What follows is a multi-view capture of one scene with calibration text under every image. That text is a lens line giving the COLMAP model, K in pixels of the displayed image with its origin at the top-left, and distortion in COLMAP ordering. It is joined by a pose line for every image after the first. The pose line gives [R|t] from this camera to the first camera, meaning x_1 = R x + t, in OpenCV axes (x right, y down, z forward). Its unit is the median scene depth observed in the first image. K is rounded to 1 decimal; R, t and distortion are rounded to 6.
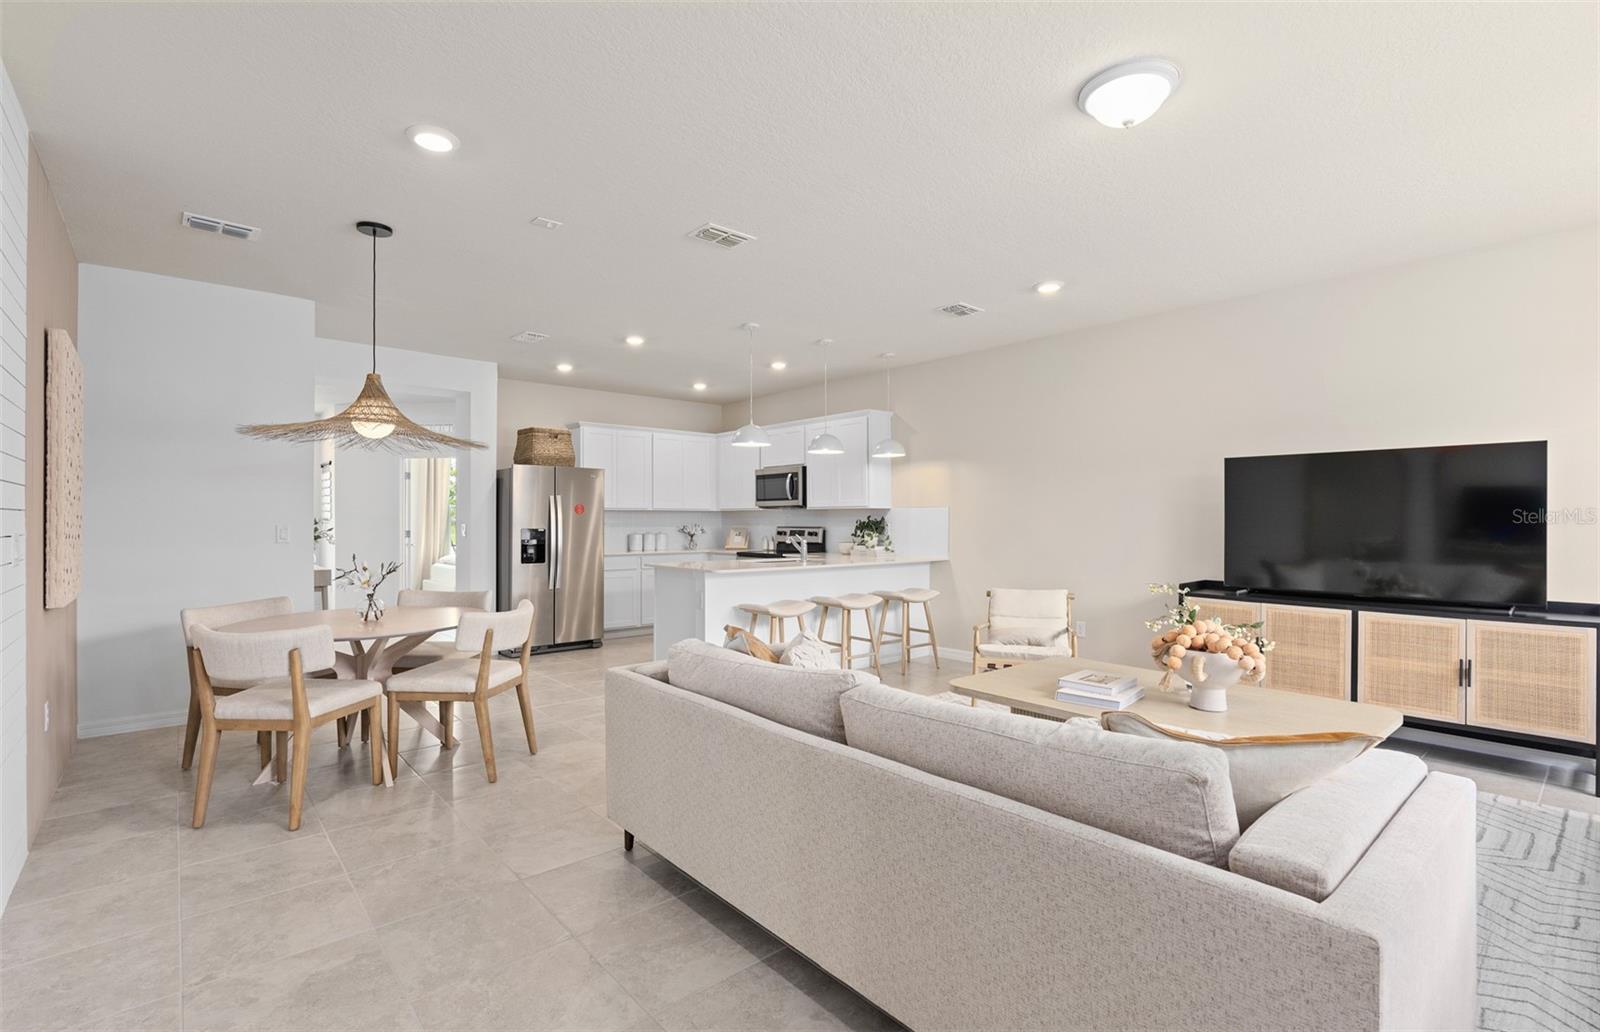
lens RADIAL K [[721.8, 0, 784.8], [0, 721.8, 514.5], [0, 0, 1]] dist [-0.000979, -0.000308]
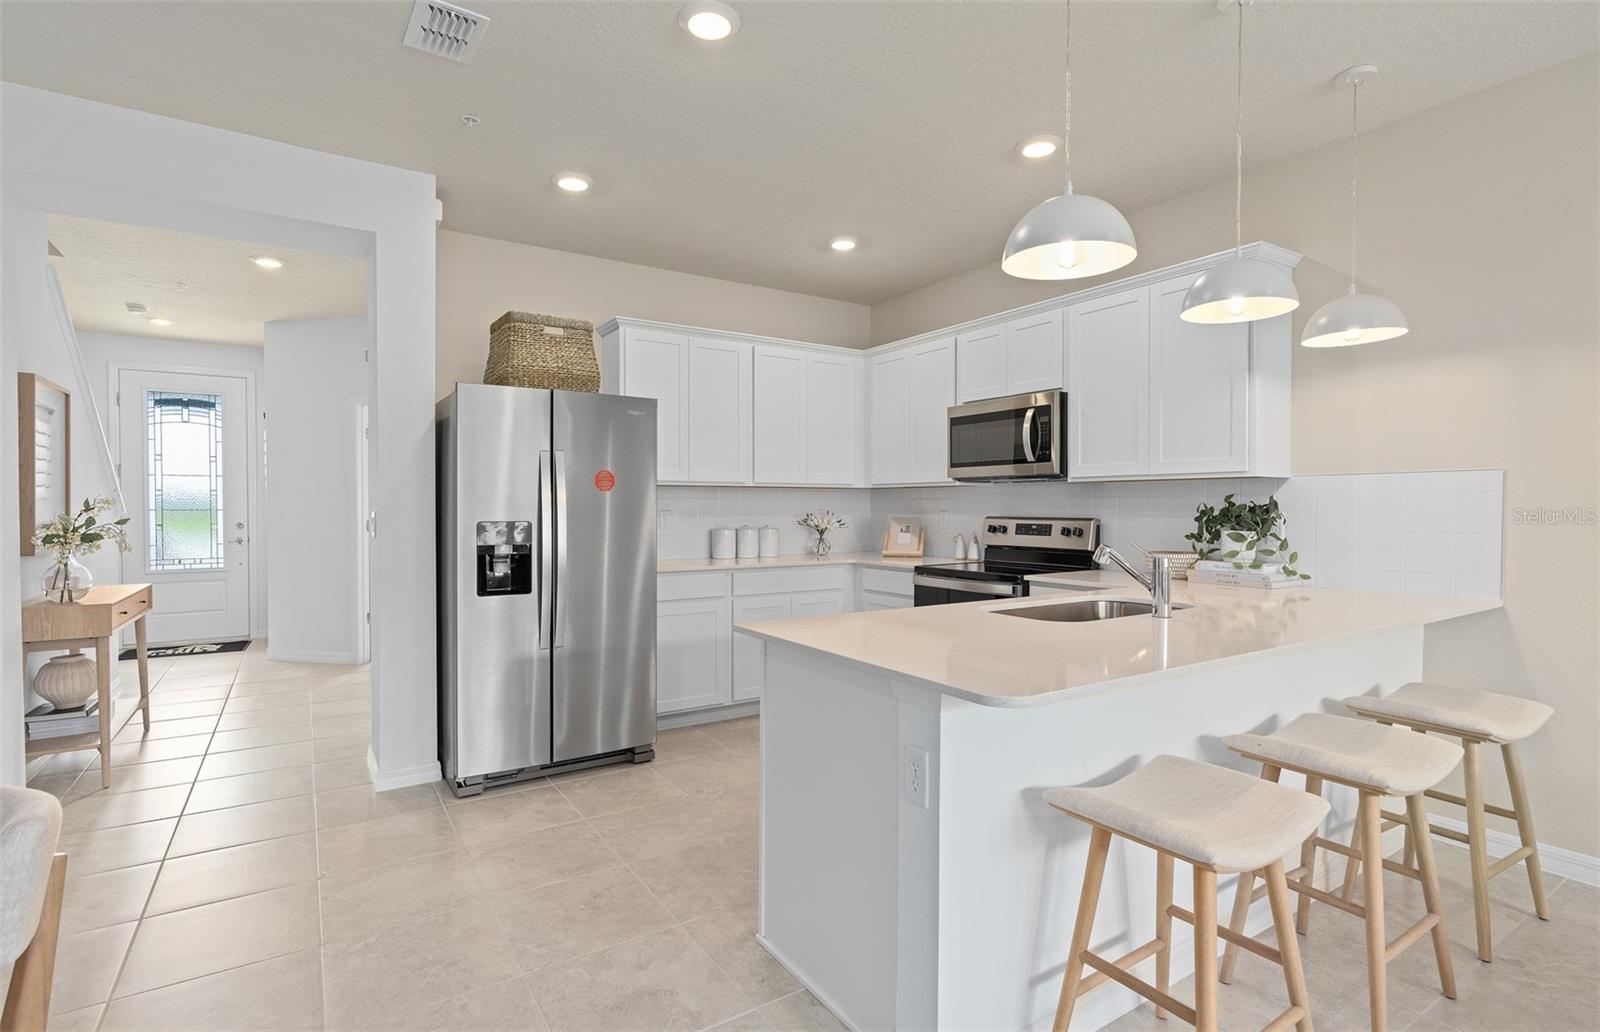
lens RADIAL K [[776.9, 0, 800.0], [0, 776.9, 516.0], [0, 0, 1]] dist [-0.000094, 0.000067]
pose [[0.992960, 0.003027, -0.118410, -0.083154], [-0.000273, 0.999729, 0.023266, 0.003461], [0.118449, -0.023070, 0.992692, 0.444660]]
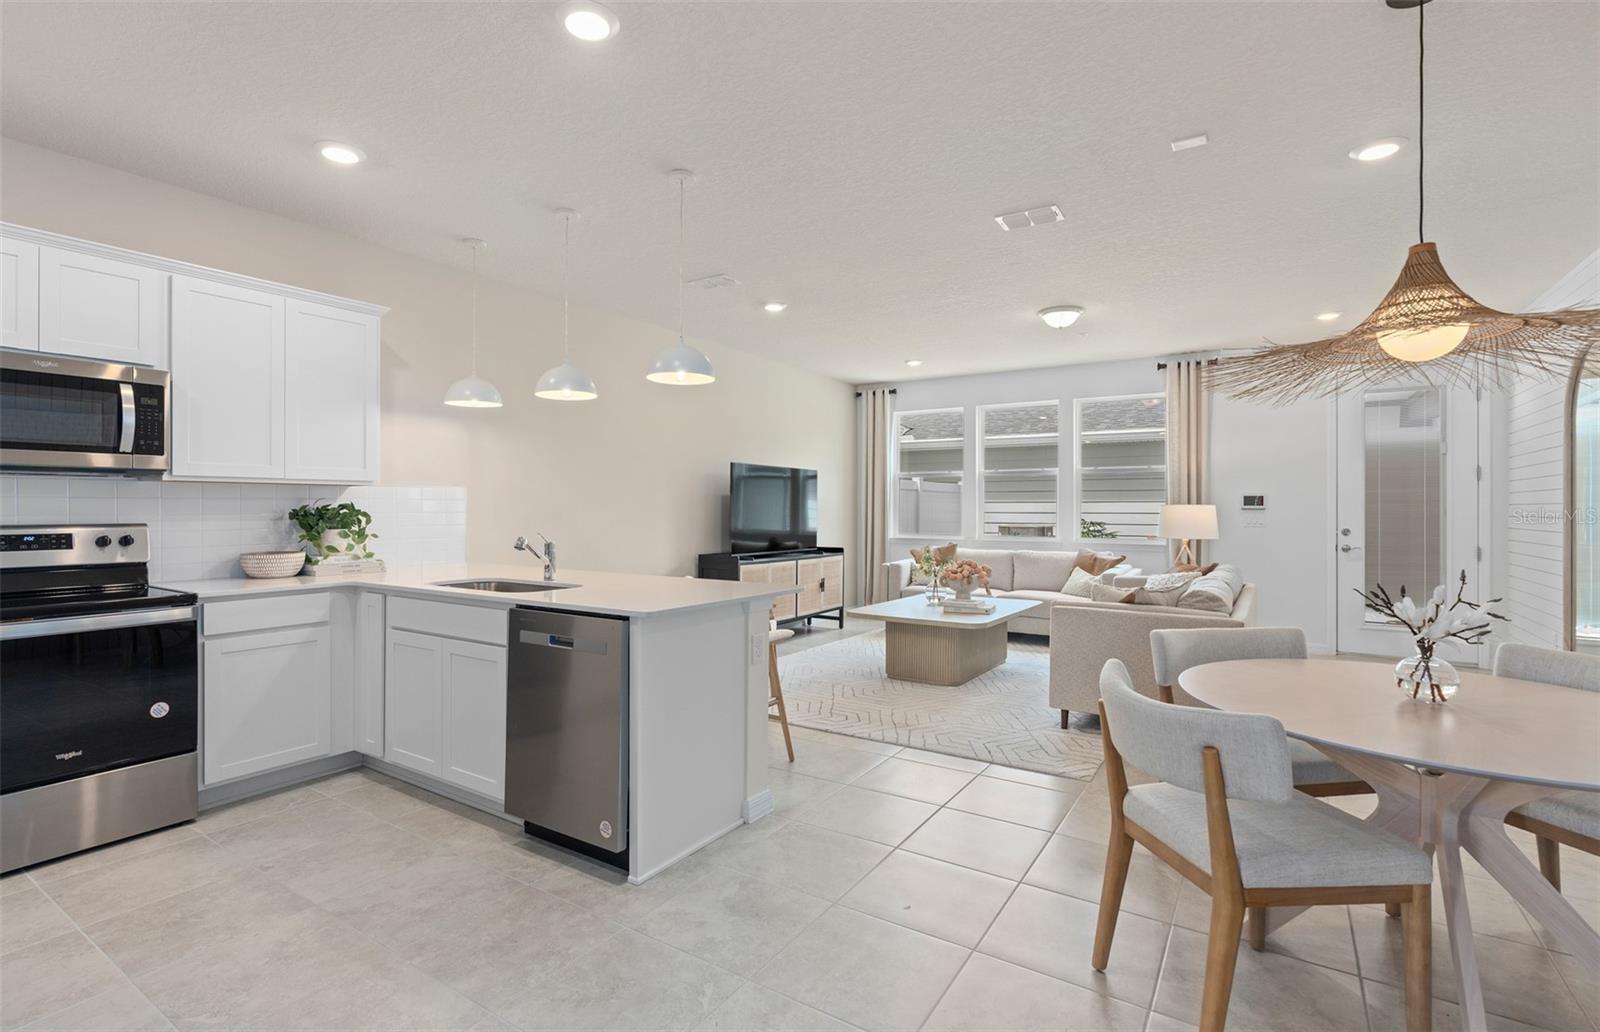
lens RADIAL K [[738.0, 0, 797.4], [0, 738.0, 506.4], [0, 0, 1]] dist [0.000027, -0.000025]
pose [[-0.300532, 0.002236, 0.953769, -0.457231], [-0.009891, 0.999936, -0.005460, 0.006170], [-0.953721, -0.011075, -0.300490, 0.758121]]
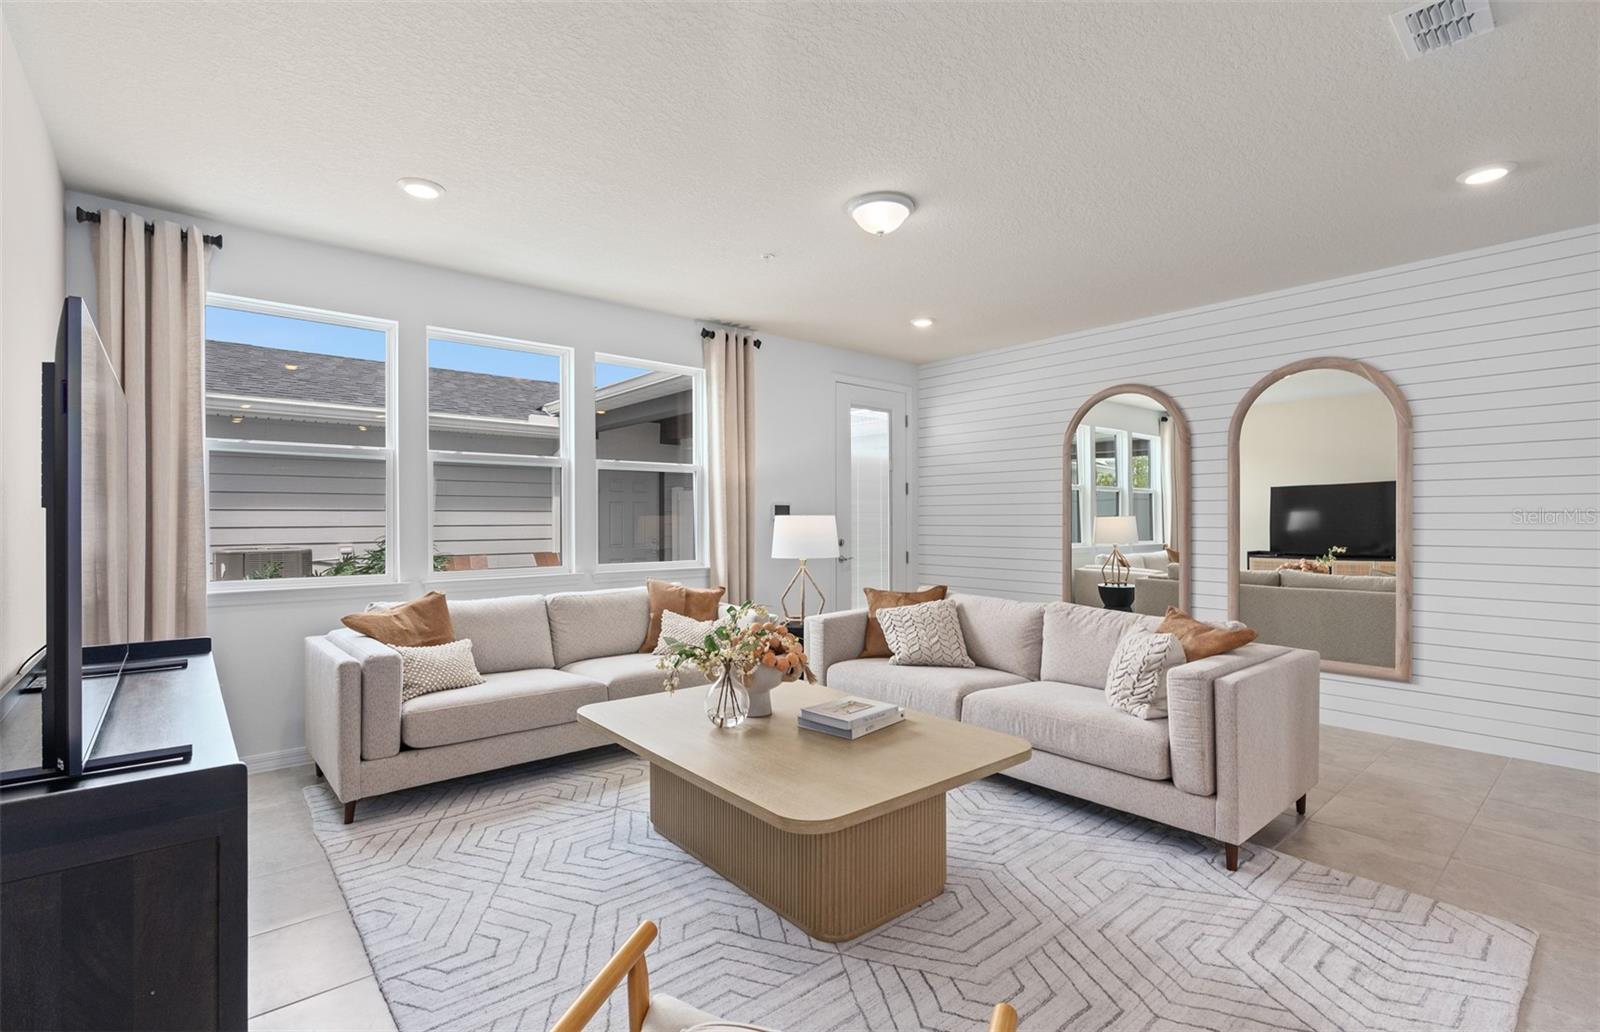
lens RADIAL K [[731.6, 0, 801.5], [0, 731.6, 521.8], [0, 0, 1]] dist [-0.001411, 0.000140]
pose [[-0.999992, 0.002337, -0.003283, 0.221417], [0.002347, 0.999993, -0.002896, 0.003023], [0.003276, -0.002903, -0.999990, 0.745903]]
